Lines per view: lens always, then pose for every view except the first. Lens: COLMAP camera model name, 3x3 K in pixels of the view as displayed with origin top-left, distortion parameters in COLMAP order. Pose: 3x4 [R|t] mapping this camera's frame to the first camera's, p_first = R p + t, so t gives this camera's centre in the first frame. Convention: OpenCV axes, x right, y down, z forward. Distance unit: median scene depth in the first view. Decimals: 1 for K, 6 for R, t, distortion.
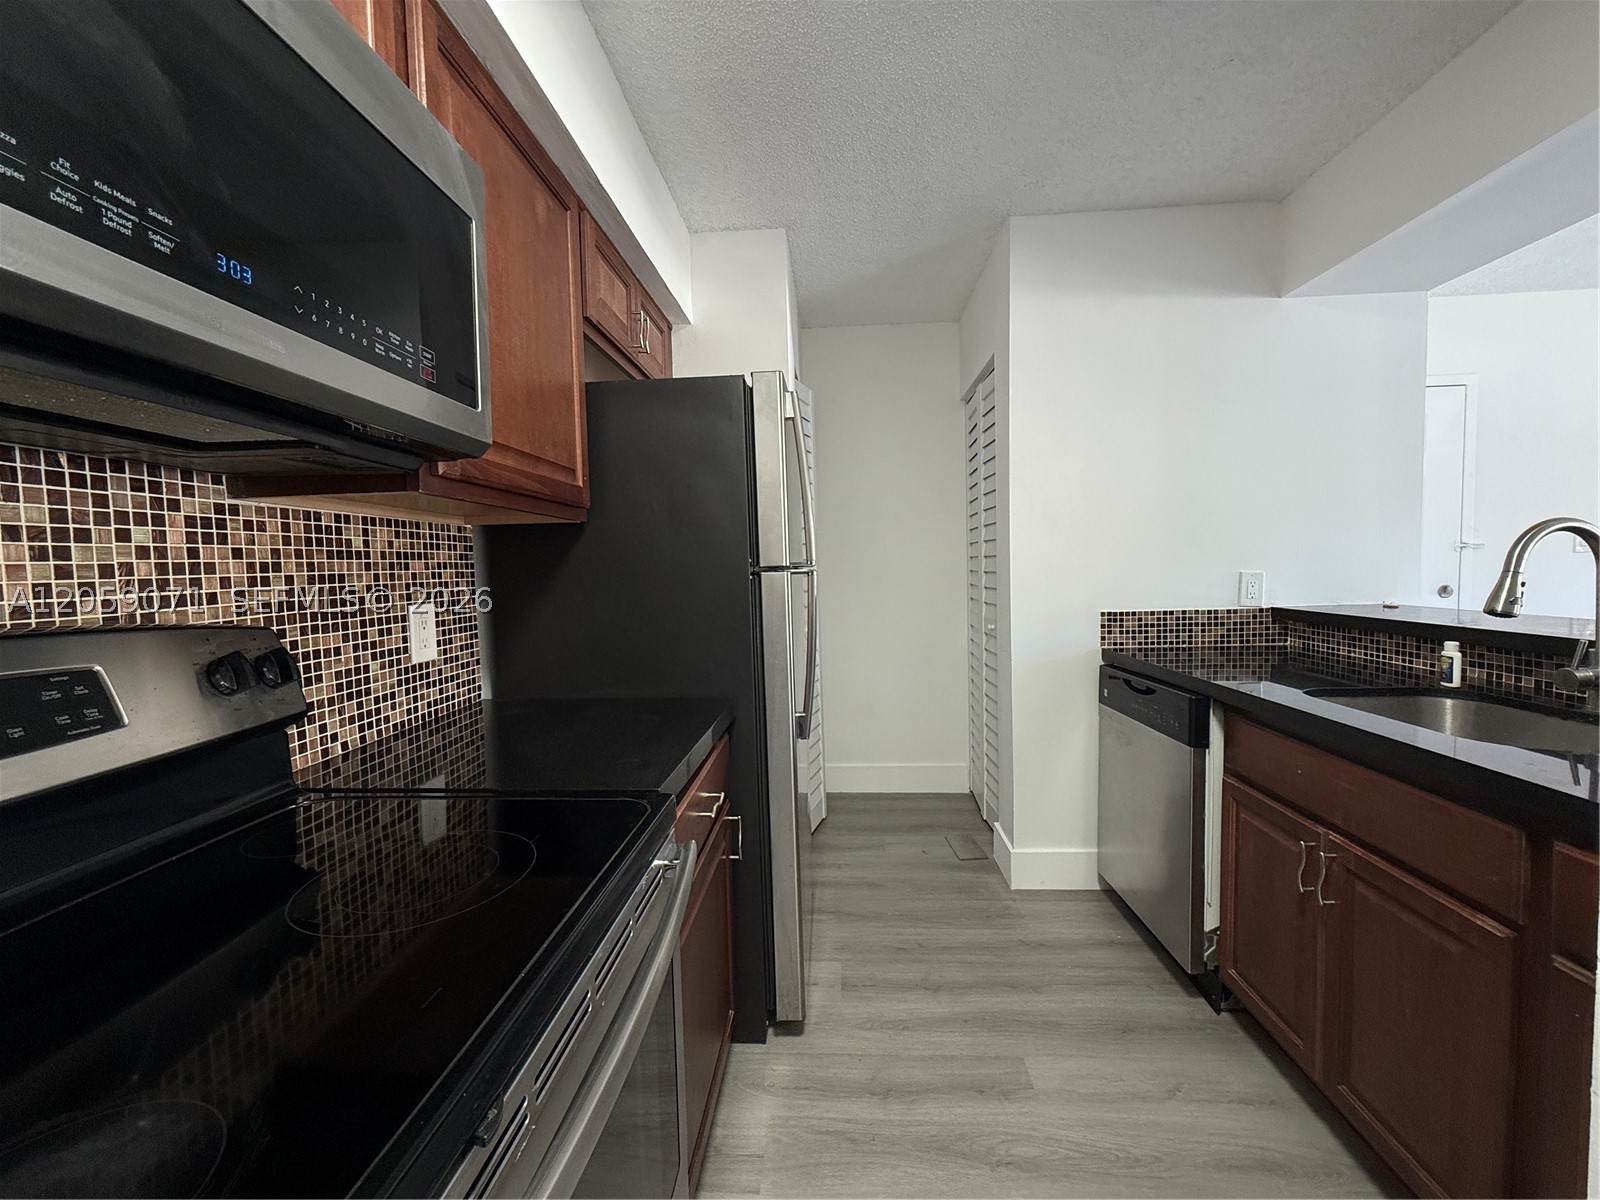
lens RADIAL K [[636.6, 0, 802.1], [0, 636.6, 601.8], [0, 0, 1]] dist [0.001334, -0.000251]
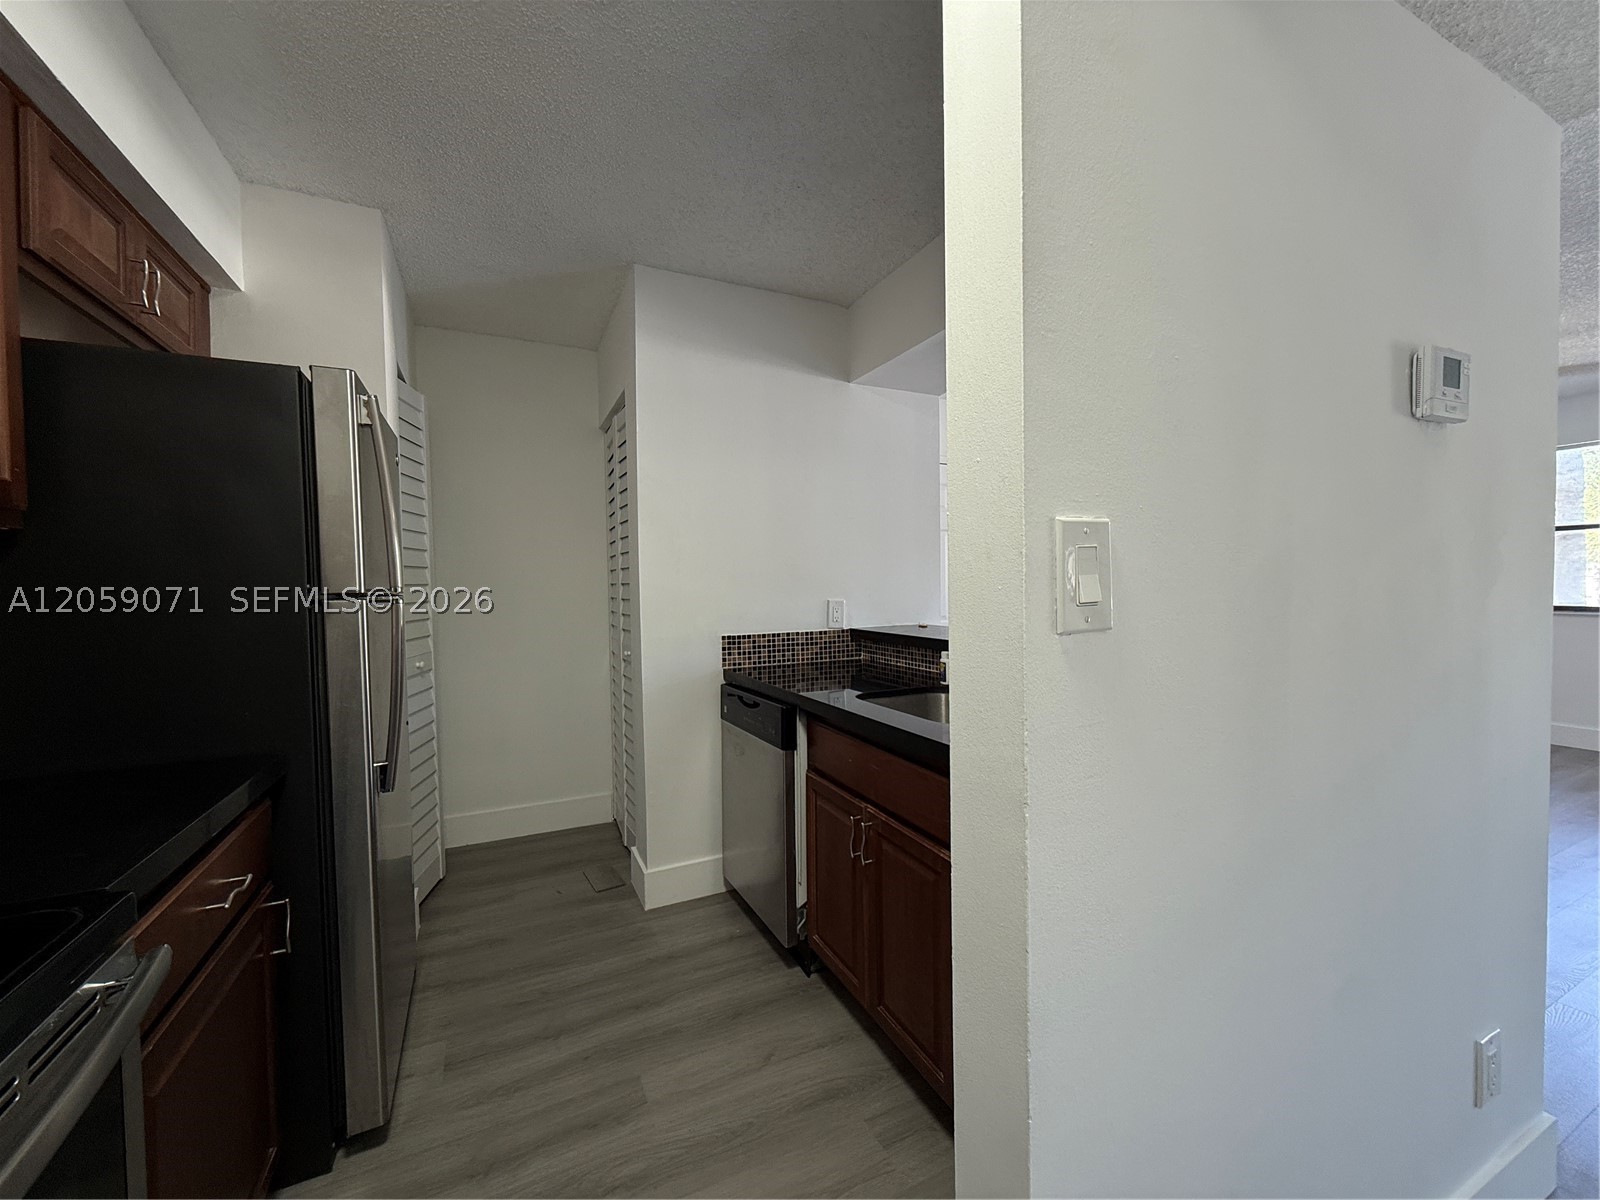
lens RADIAL K [[636.6, 0, 802.1], [0, 636.6, 601.8], [0, 0, 1]] dist [0.001334, -0.000251]
pose [[0.871964, 0.000290, 0.489571, 0.050982], [0.019386, 0.999195, -0.035119, -0.001705], [-0.489187, 0.040113, 0.871256, -0.033324]]
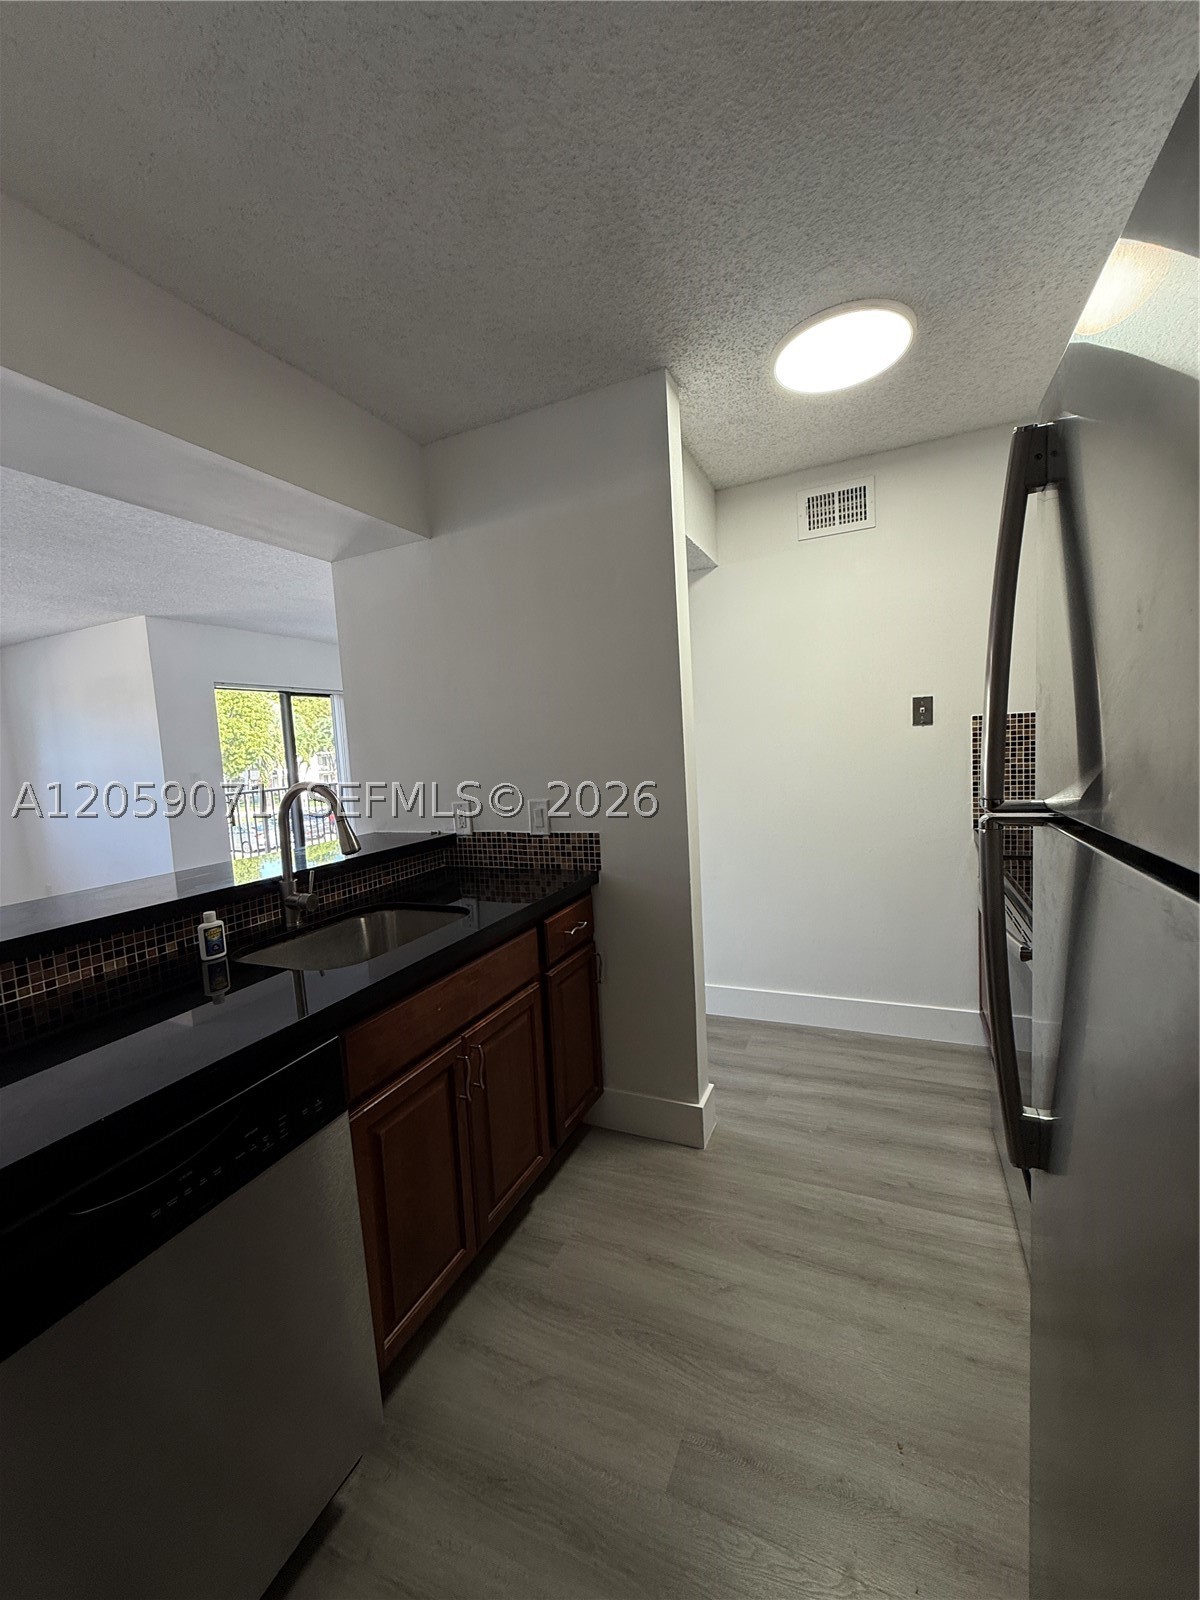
lens RADIAL K [[636.6, 0, 600.0], [0, 636.6, 800.0], [0, 0, 1]] dist [0.001334, -0.000251]
pose [[-0.931744, 0.051280, 0.359477, 0.081945], [0.103892, 0.986240, 0.128594, -0.108496], [-0.347937, 0.157163, -0.924251, 1.091574]]
